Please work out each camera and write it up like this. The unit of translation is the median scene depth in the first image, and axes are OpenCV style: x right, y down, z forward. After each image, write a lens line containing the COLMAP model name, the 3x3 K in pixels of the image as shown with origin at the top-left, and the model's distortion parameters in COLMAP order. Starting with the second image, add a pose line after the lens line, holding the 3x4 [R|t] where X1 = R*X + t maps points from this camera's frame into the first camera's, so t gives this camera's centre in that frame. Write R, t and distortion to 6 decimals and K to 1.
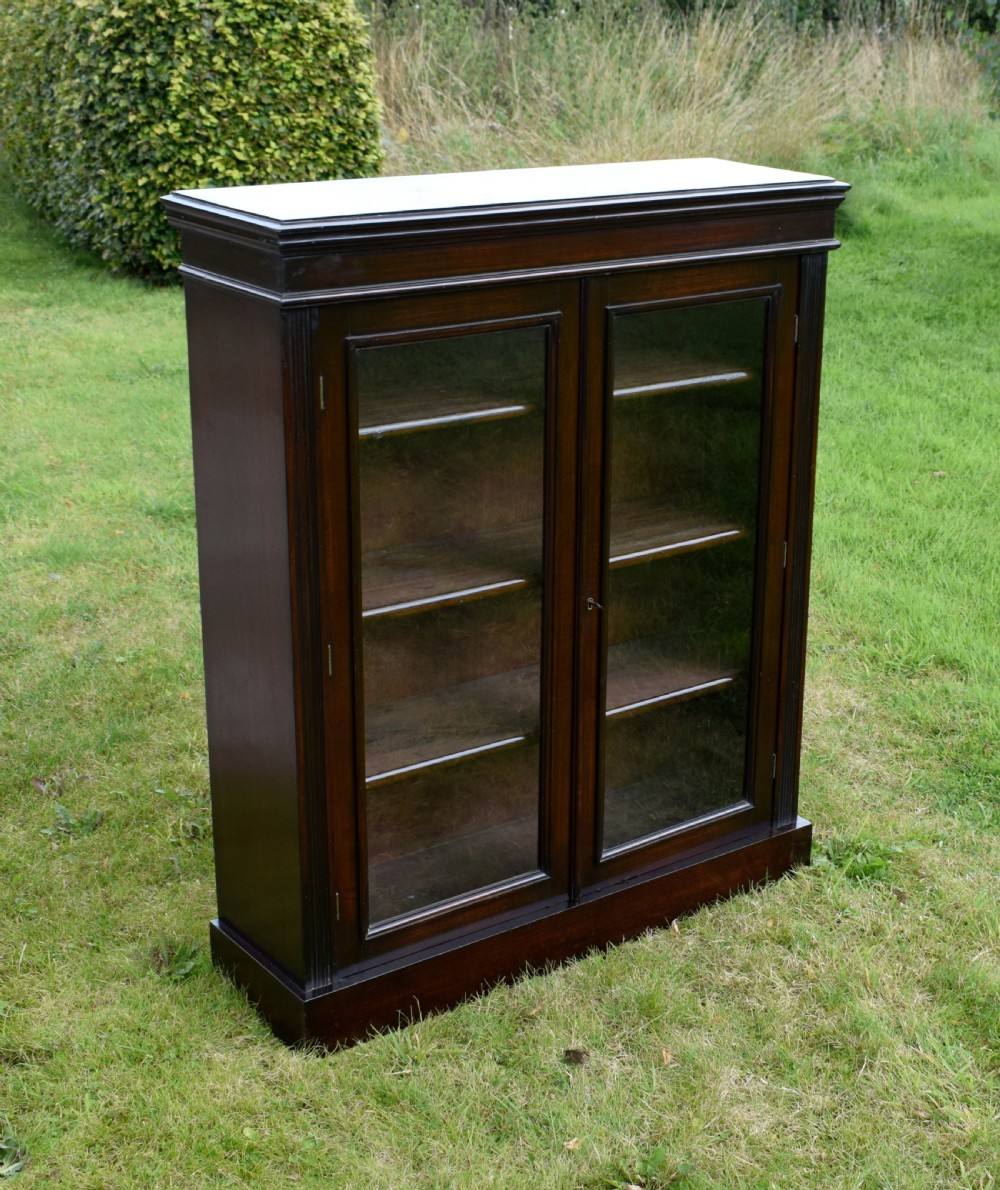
lens RADIAL K [[1963.7, 0, 675.5], [0, 1963.7, 597.9], [0, 0, 1]] dist [-0.020268, -0.005883]
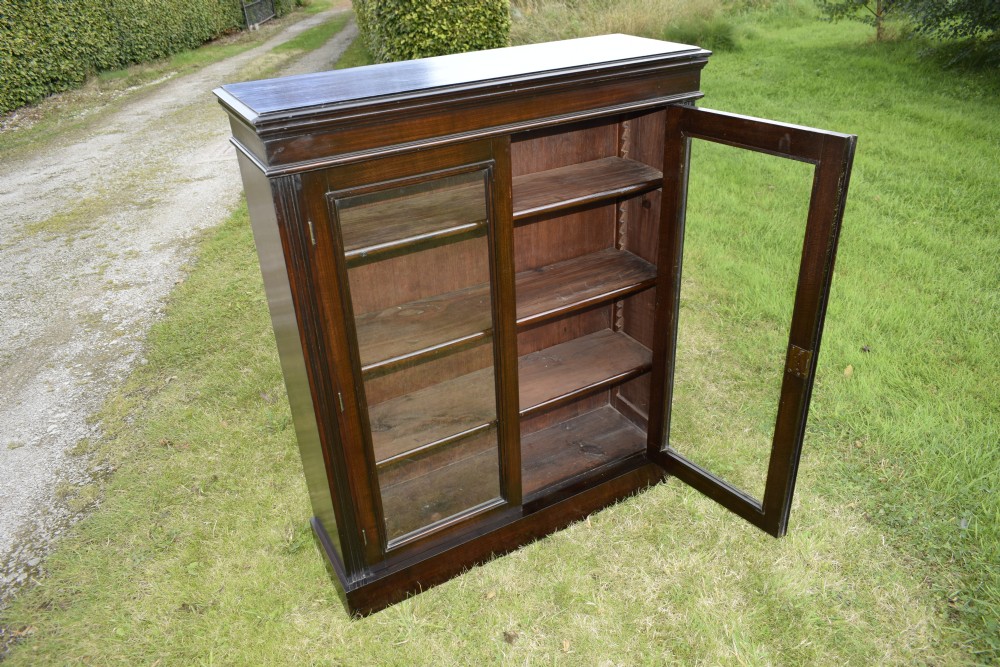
lens RADIAL K [[768.5, 0, 500.4], [0, 768.5, 338.8], [0, 0, 1]] dist [-0.013170, 0.001102]
pose [[0.980303, 0.024709, -0.195947, 0.048241], [0.010167, 0.984514, 0.175013, -0.095475], [0.197237, -0.173558, 0.964871, 0.366678]]
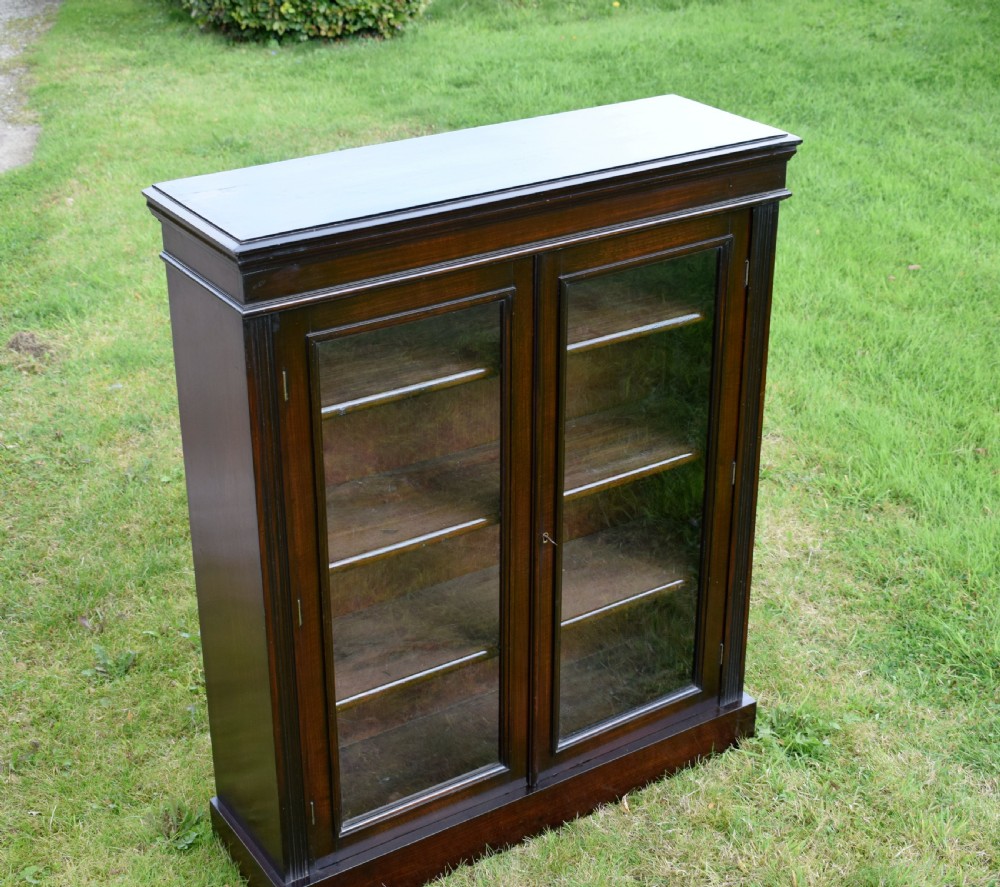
lens RADIAL K [[1673.8, 0, 500.8], [0, 1673.8, 440.5], [0, 0, 1]] dist [-0.019312, 0.004165]
pose [[0.992546, 0.023274, -0.119624, 0.036781], [-0.008988, 0.992901, 0.118603, -0.141228], [0.121535, -0.116644, 0.985710, 0.080296]]
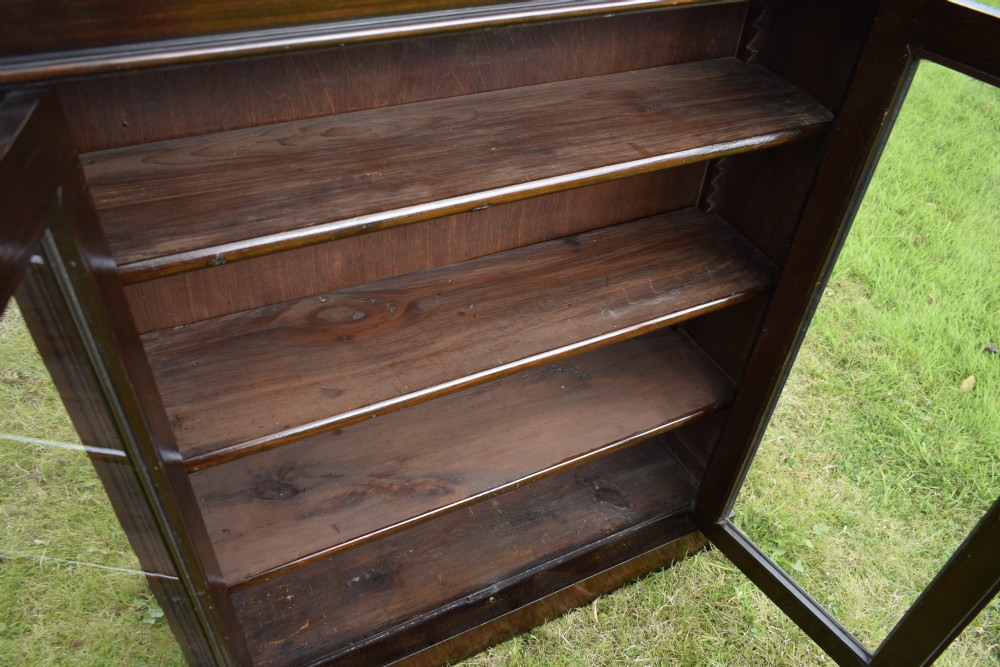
lens RADIAL K [[762.8, 0, 502.6], [0, 762.8, 331.6], [0, 0, 1]] dist [-0.019541, 0.005811]
pose [[0.972462, 0.171884, -0.157395, -0.010083], [-0.102321, 0.921644, 0.374302, -0.133158], [0.209399, -0.347890, 0.913852, 0.617500]]
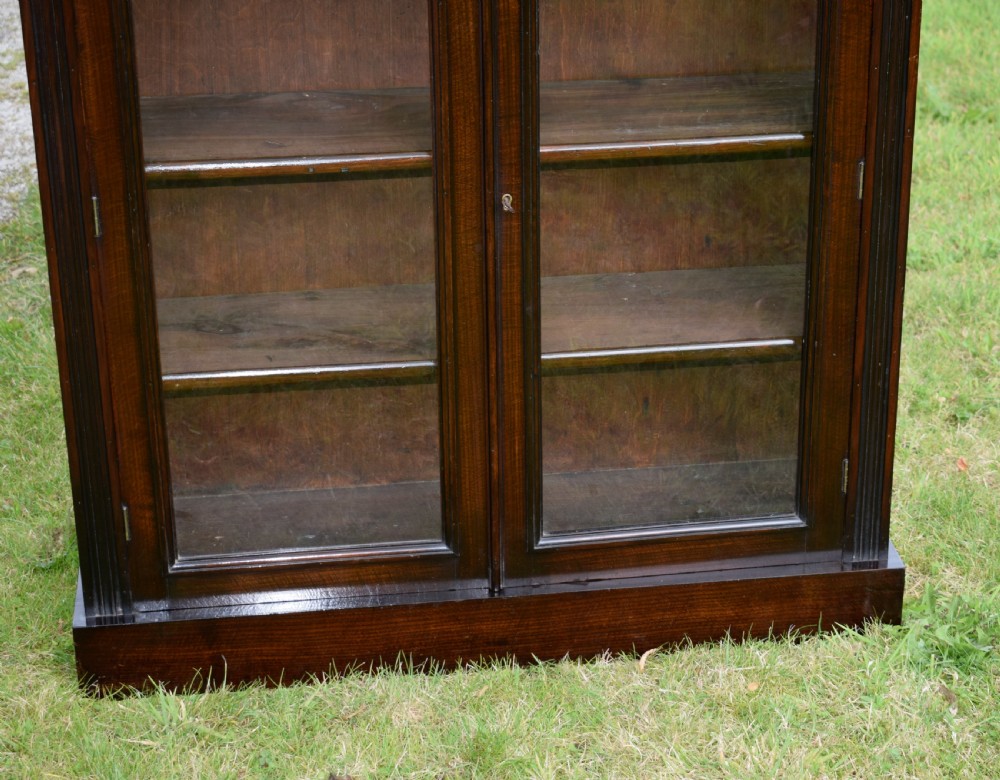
lens RADIAL K [[2309.9, 0, 591.1], [0, 2309.9, 393.0], [0, 0, 1]] dist [-0.032416, 0.127701]
pose [[0.853982, 0.196167, -0.481906, 0.365612], [-0.147185, 0.979452, 0.137875, -0.045076], [0.499051, -0.046813, 0.865307, 0.232910]]
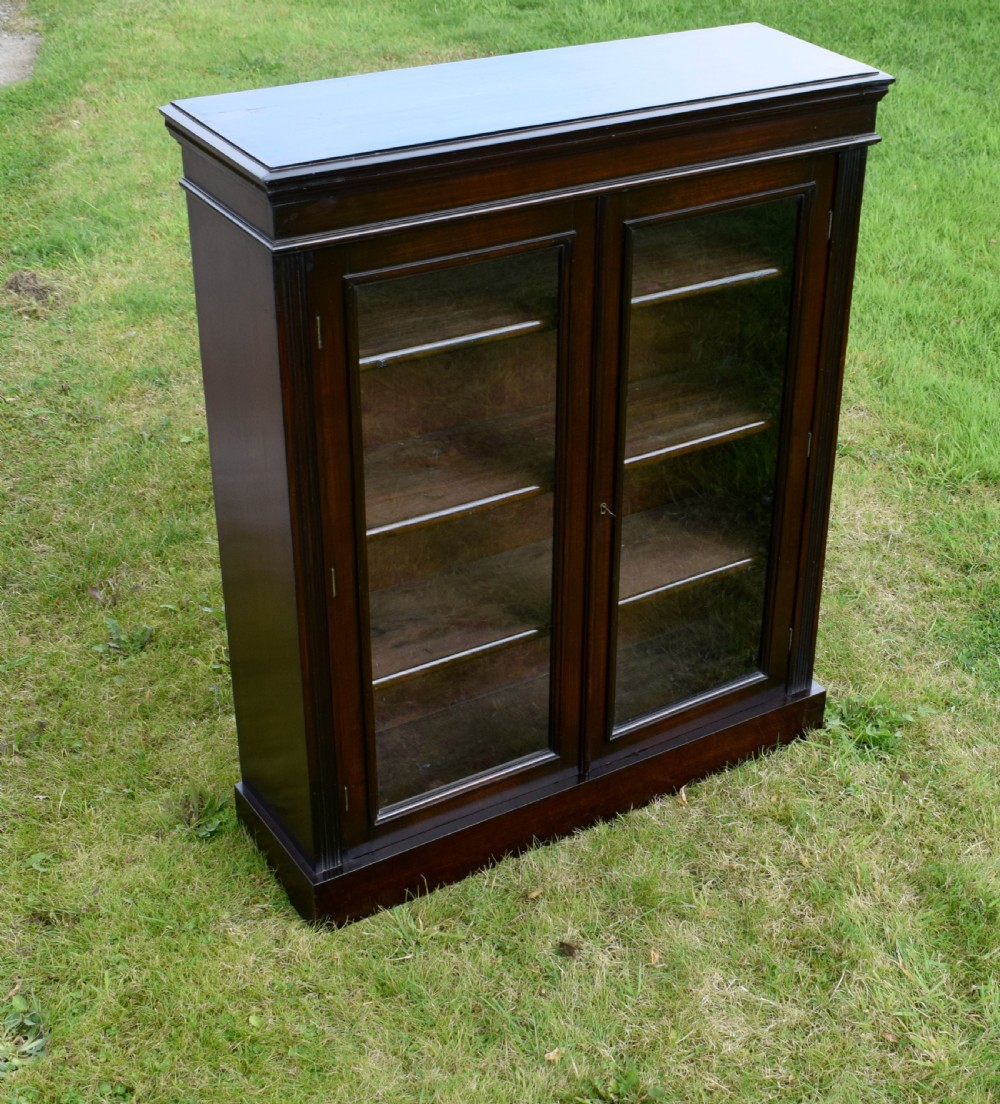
lens RADIAL K [[1845.2, 0, 684.2], [0, 1845.2, 604.6], [0, 0, 1]] dist [-0.025402, -0.000861]
pose [[0.997275, 0.054739, -0.049451, 0.041522], [-0.042775, 0.975254, 0.216911, -0.136987], [0.060100, -0.214205, 0.974938, 0.065504]]
